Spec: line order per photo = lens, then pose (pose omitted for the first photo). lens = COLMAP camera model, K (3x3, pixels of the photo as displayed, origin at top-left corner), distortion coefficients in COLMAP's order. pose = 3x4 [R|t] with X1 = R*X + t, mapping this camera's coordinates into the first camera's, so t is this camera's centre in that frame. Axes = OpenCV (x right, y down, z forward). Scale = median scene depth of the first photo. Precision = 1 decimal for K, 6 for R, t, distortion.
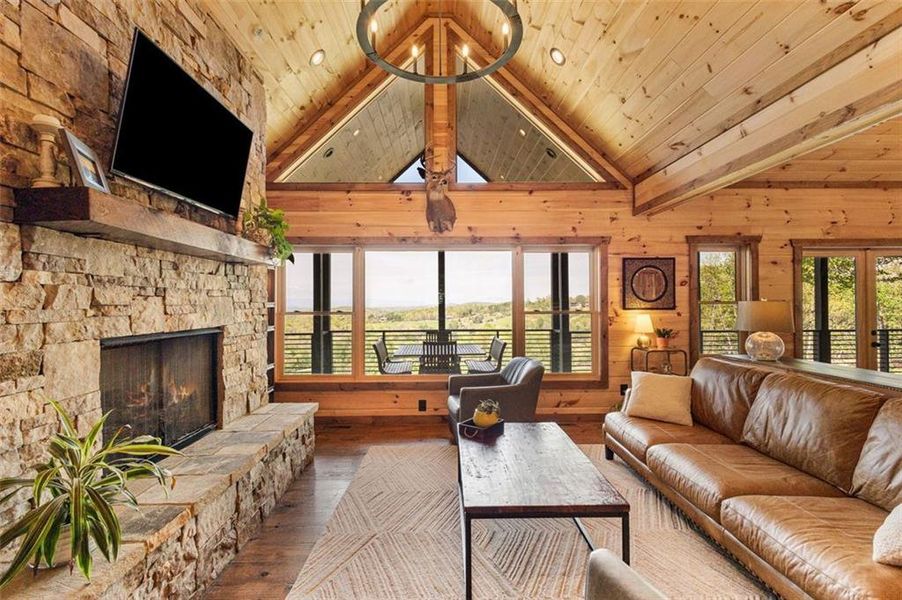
lens RADIAL K [[423.6, 0, 446.6], [0, 423.6, 299.6], [0, 0, 1]] dist [0.014188, -0.003074]
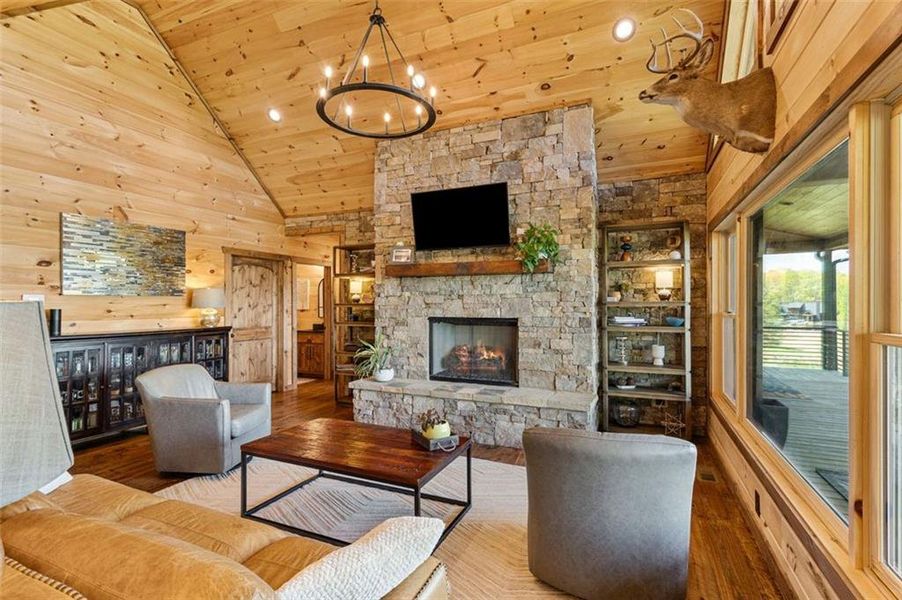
lens RADIAL K [[423.6, 0, 447.6], [0, 423.6, 301.1], [0, 0, 1]] dist [0.014188, -0.003074]
pose [[-0.430515, -0.002675, -0.902580, 0.567171], [0.008072, 0.999944, -0.006814, 0.007097], [0.902547, -0.010219, -0.430469, 0.893010]]
